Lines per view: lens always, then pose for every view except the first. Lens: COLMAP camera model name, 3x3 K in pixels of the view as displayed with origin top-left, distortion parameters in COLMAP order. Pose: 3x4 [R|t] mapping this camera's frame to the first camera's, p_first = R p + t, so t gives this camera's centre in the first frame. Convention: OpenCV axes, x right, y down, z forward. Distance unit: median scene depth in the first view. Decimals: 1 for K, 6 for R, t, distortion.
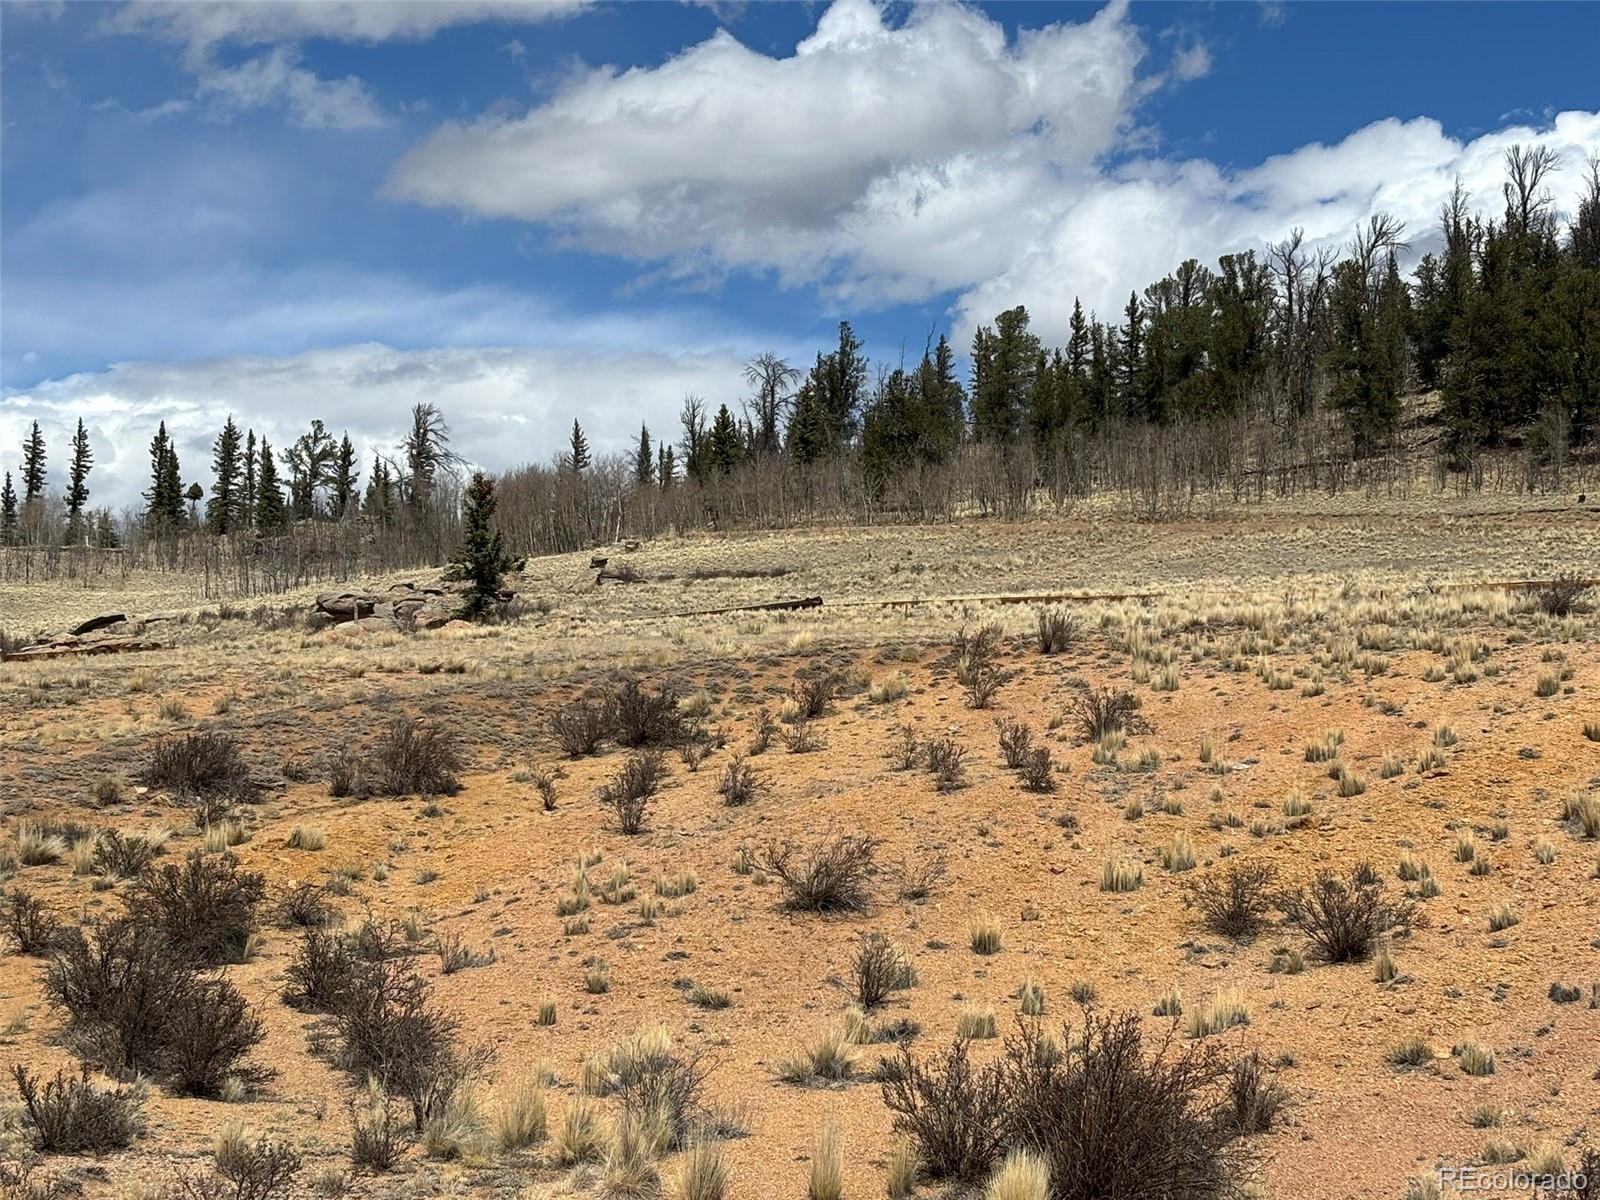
lens RADIAL K [[2728.8, 0, 814.6], [0, 2728.8, 607.3], [0, 0, 1]] dist [0.113679, 0.000000]
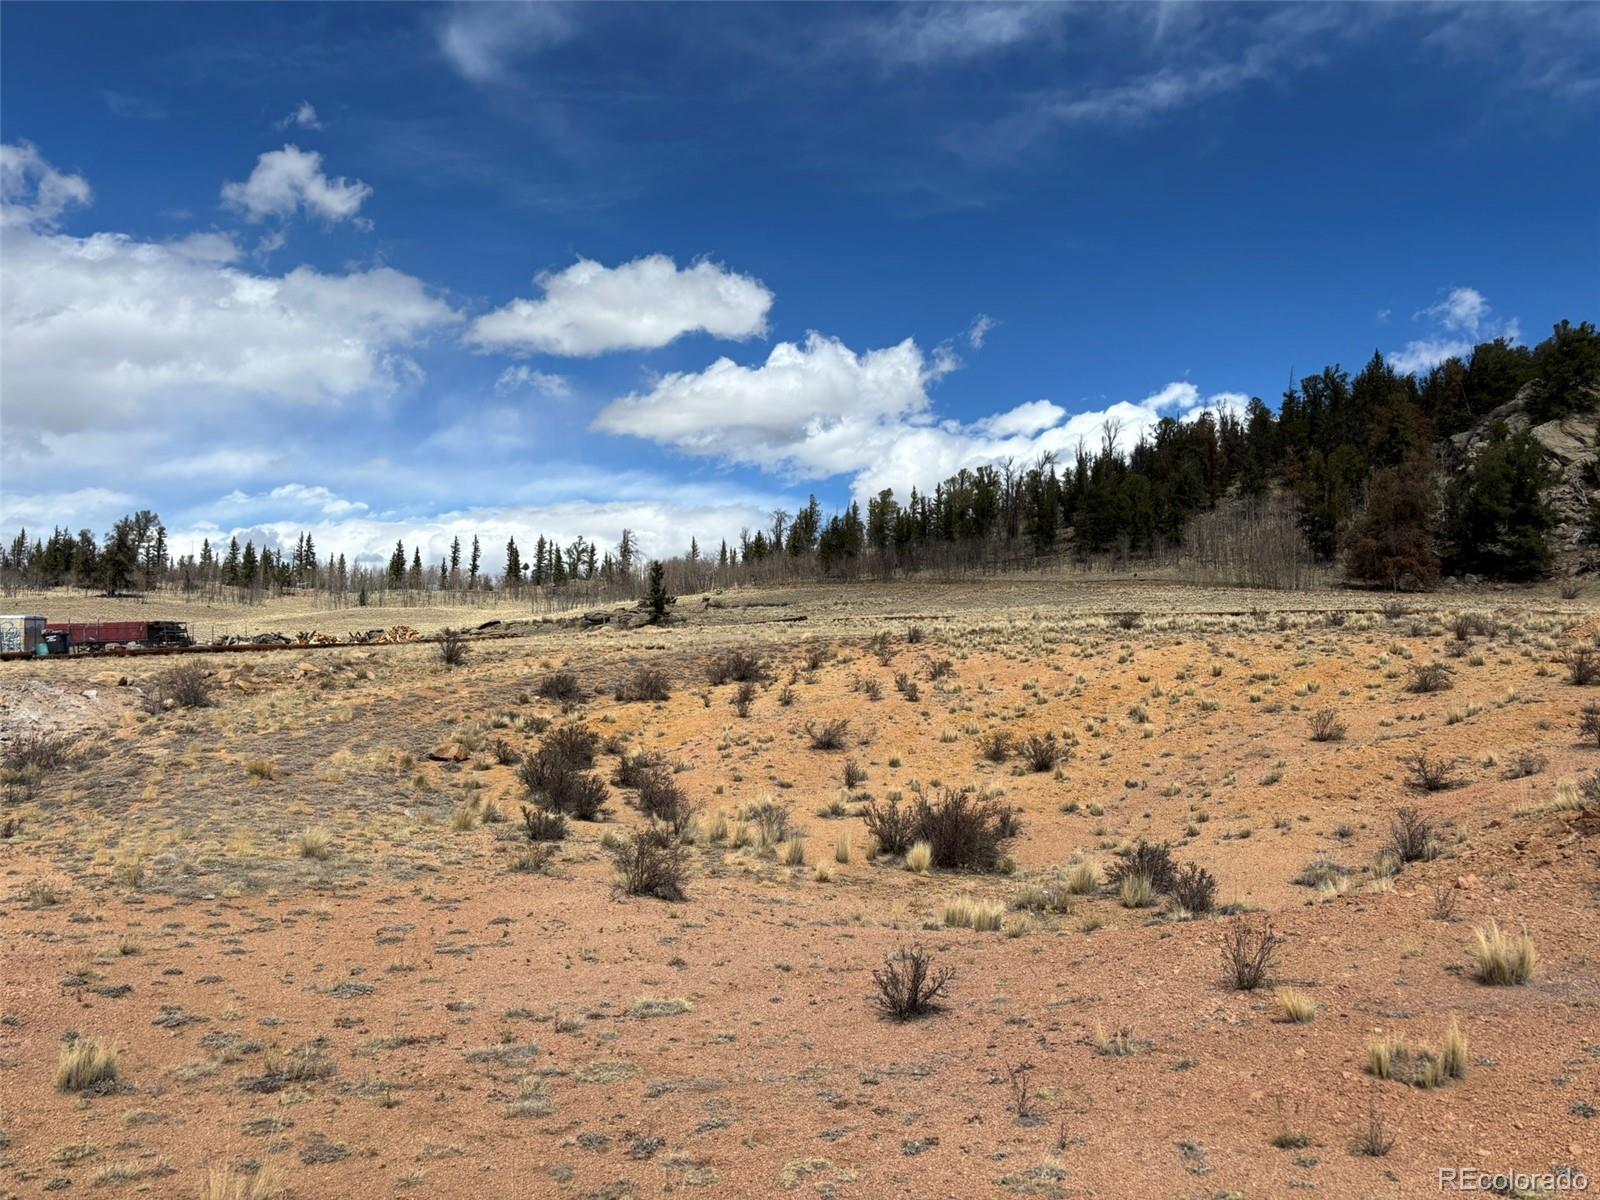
lens RADIAL K [[1209.0, 0, 793.9], [0, 1209.0, 609.8], [0, 0, 1]] dist [0.057065, -0.061802]
pose [[0.999969, 0.007681, -0.001594, -0.016205], [-0.007692, 0.999942, -0.007598, -0.003227], [0.001535, 0.007610, 0.999970, -0.050509]]
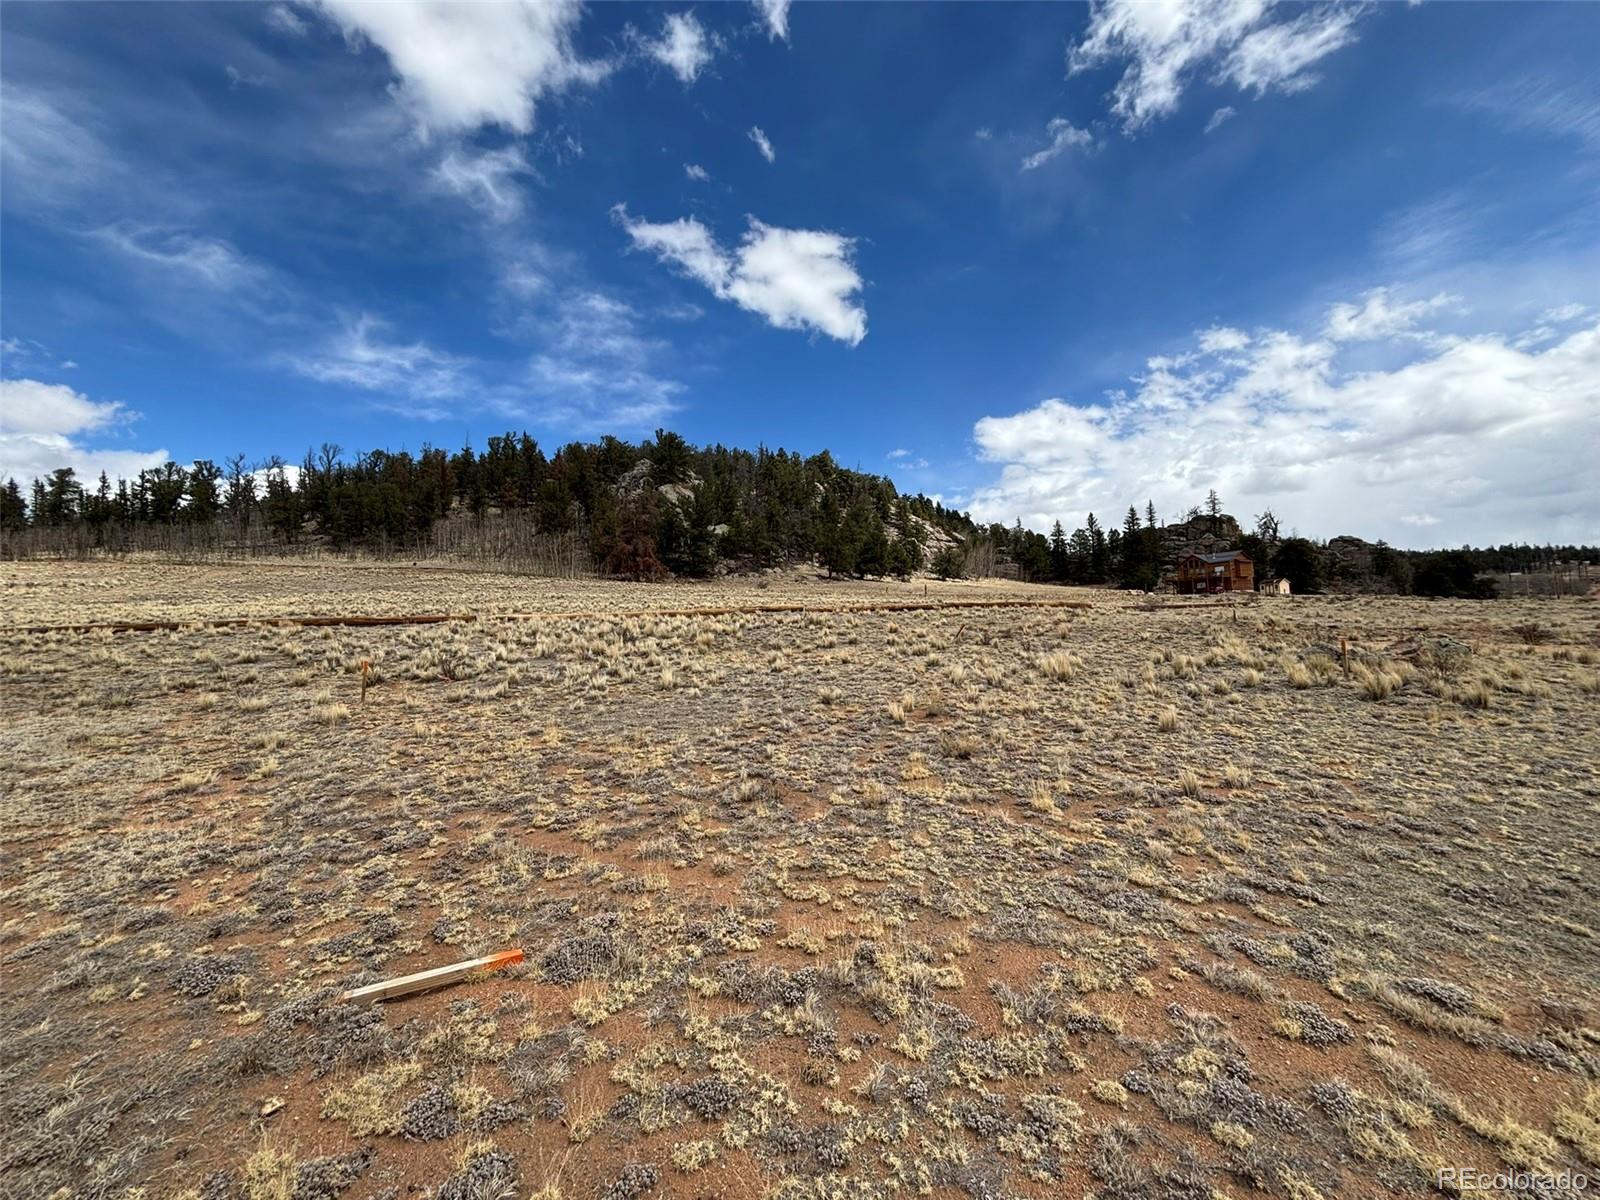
lens RADIAL K [[644.8, 0, 804.5], [0, 644.8, 611.8], [0, 0, 1]] dist [0.003313, -0.001121]
pose [[0.584366, -0.010855, 0.811418, -0.030004], [-0.003581, 0.999866, 0.015955, -0.026058], [-0.811482, -0.012229, 0.584249, 1.724665]]
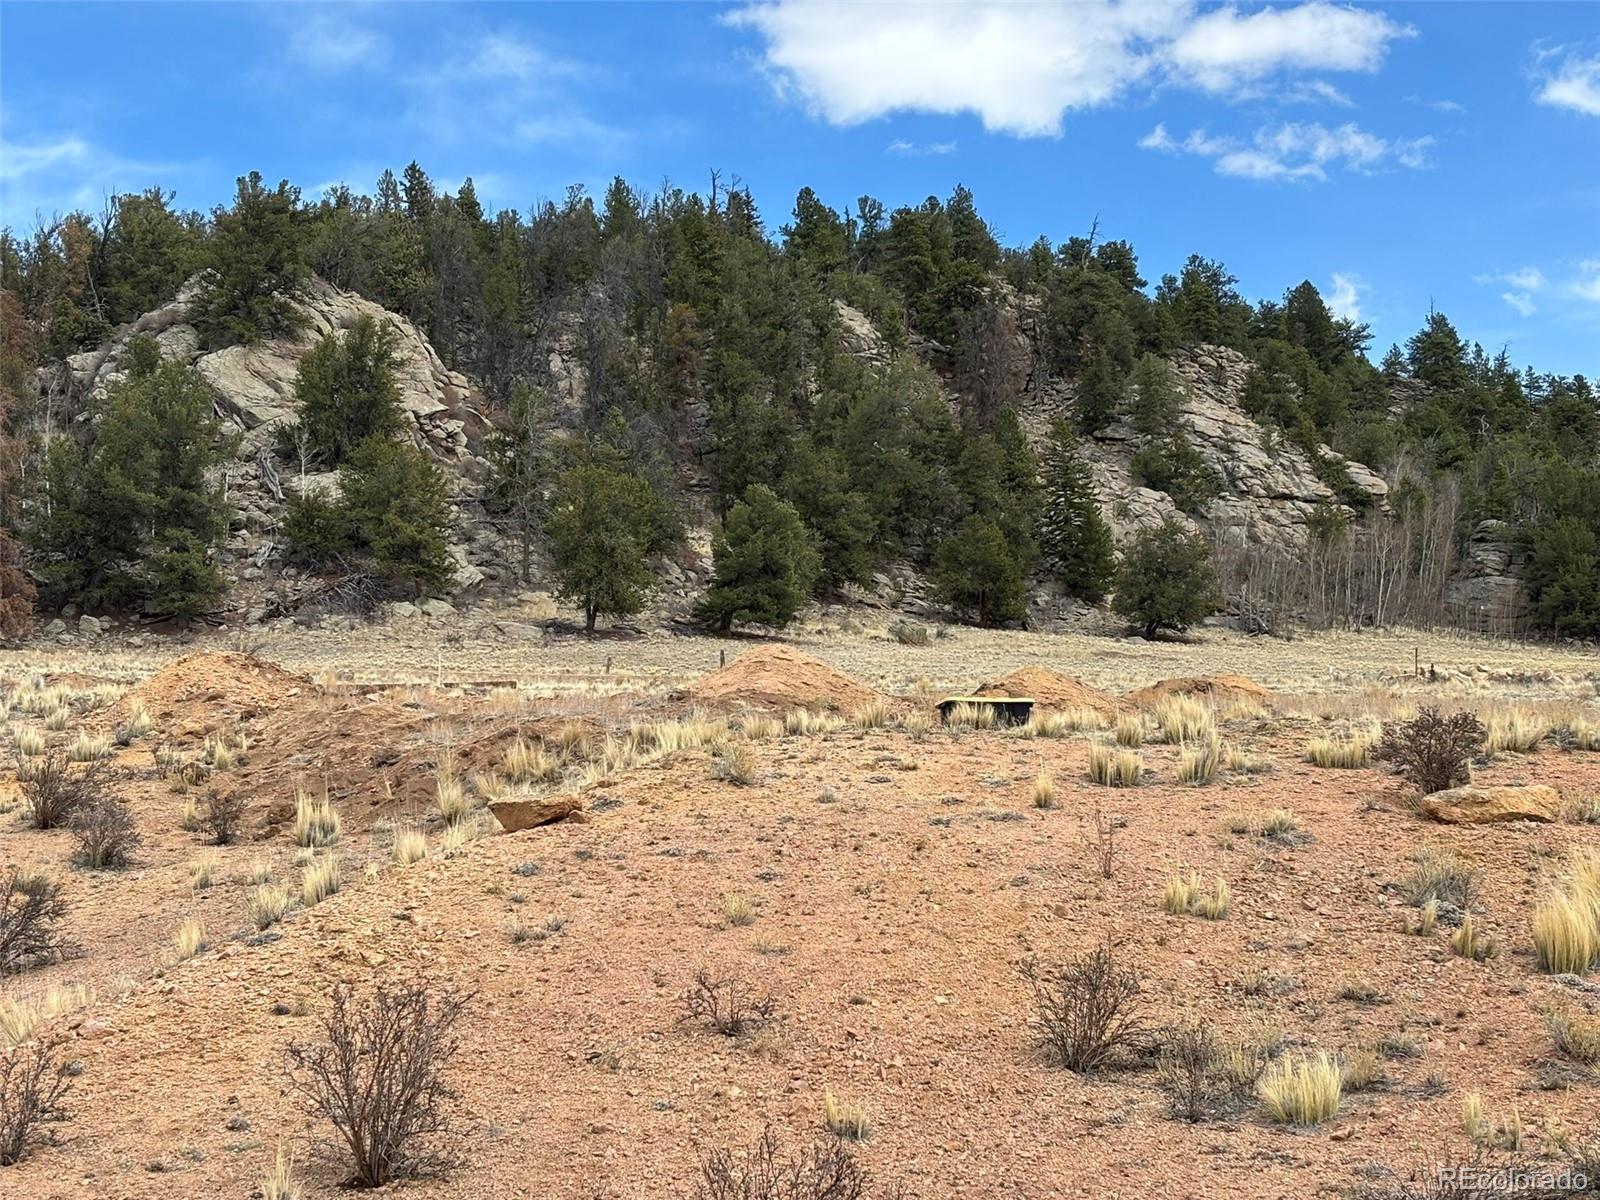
lens RADIAL K [[2439.0, 0, 780.8], [0, 2439.0, 630.7], [0, 0, 1]] dist [0.112381, 0.000000]
pose [[0.721843, 0.028610, 0.691465, 0.112648], [-0.006380, 0.999378, -0.034690, -0.000329], [-0.692028, 0.020629, 0.721576, 0.038786]]
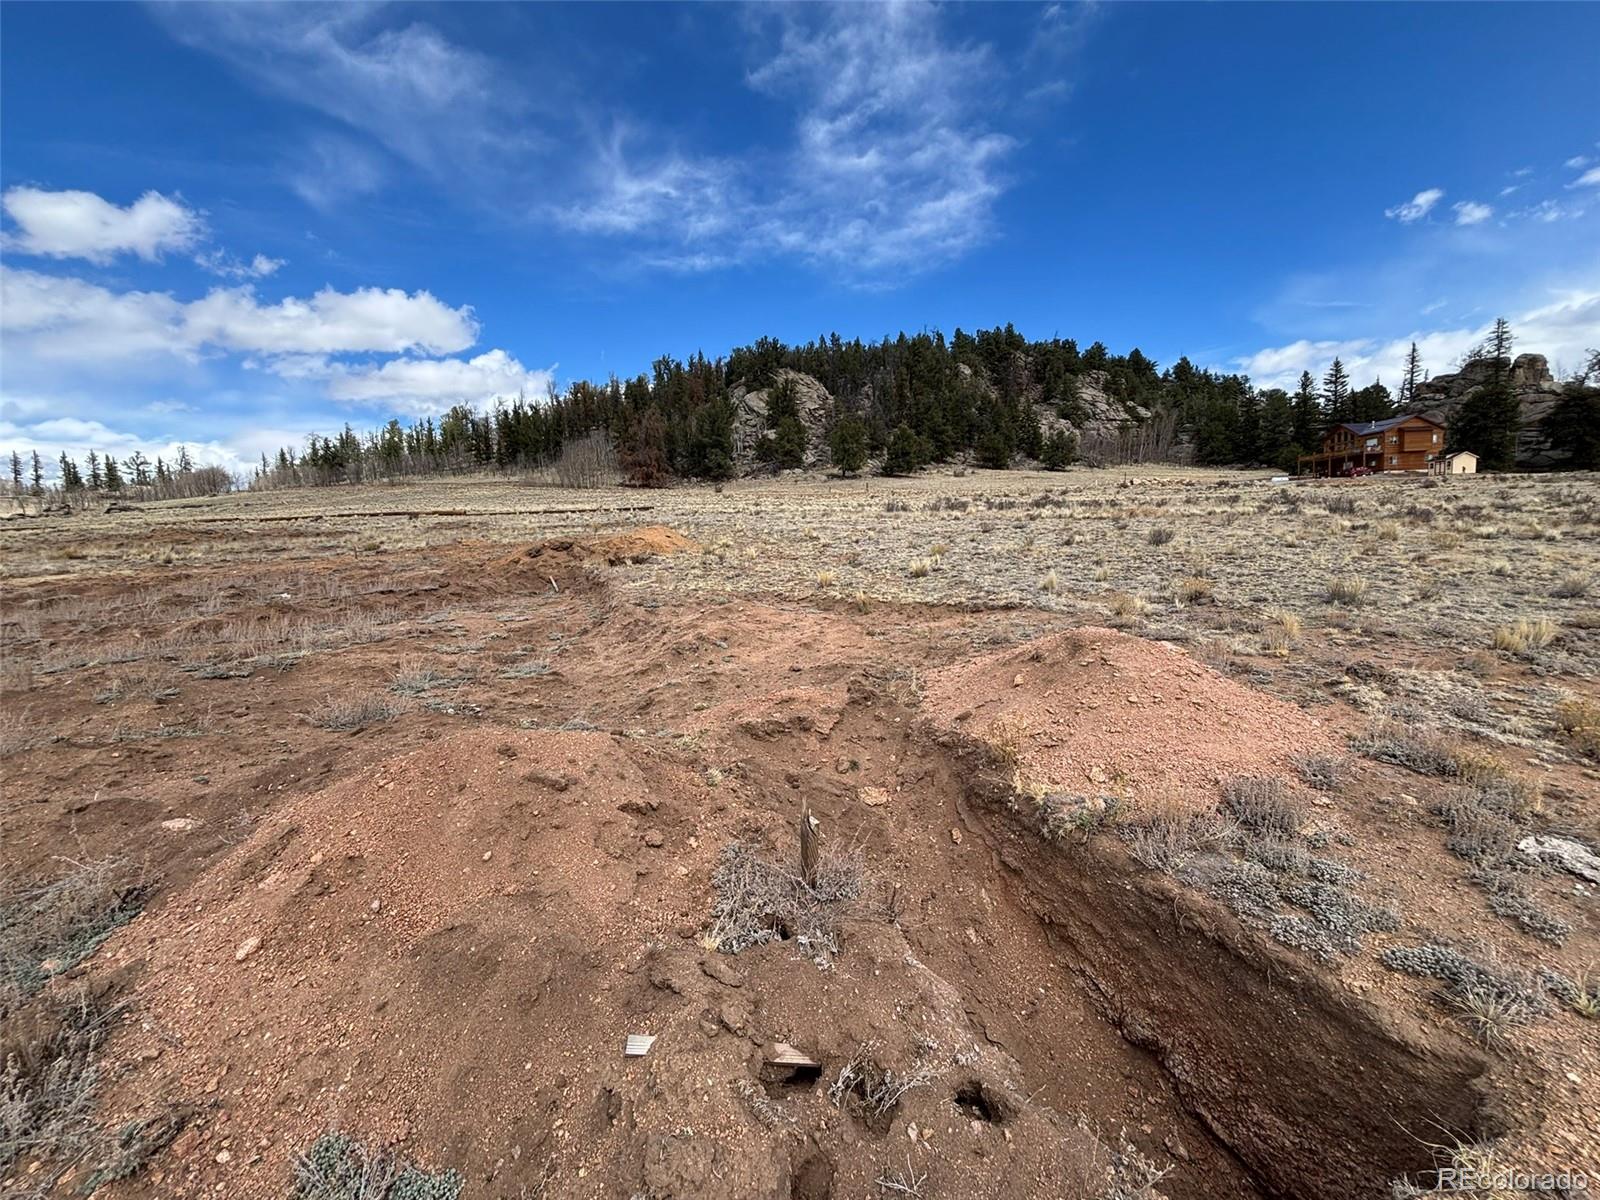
lens RADIAL K [[644.8, 0, 797.4], [0, 644.8, 610.2], [0, 0, 1]] dist [0.003313, -0.001121]
pose [[0.880532, -0.099612, 0.463402, 1.050754], [0.021067, 0.984926, 0.171688, -0.044603], [-0.473519, -0.141414, 0.869357, 0.395018]]
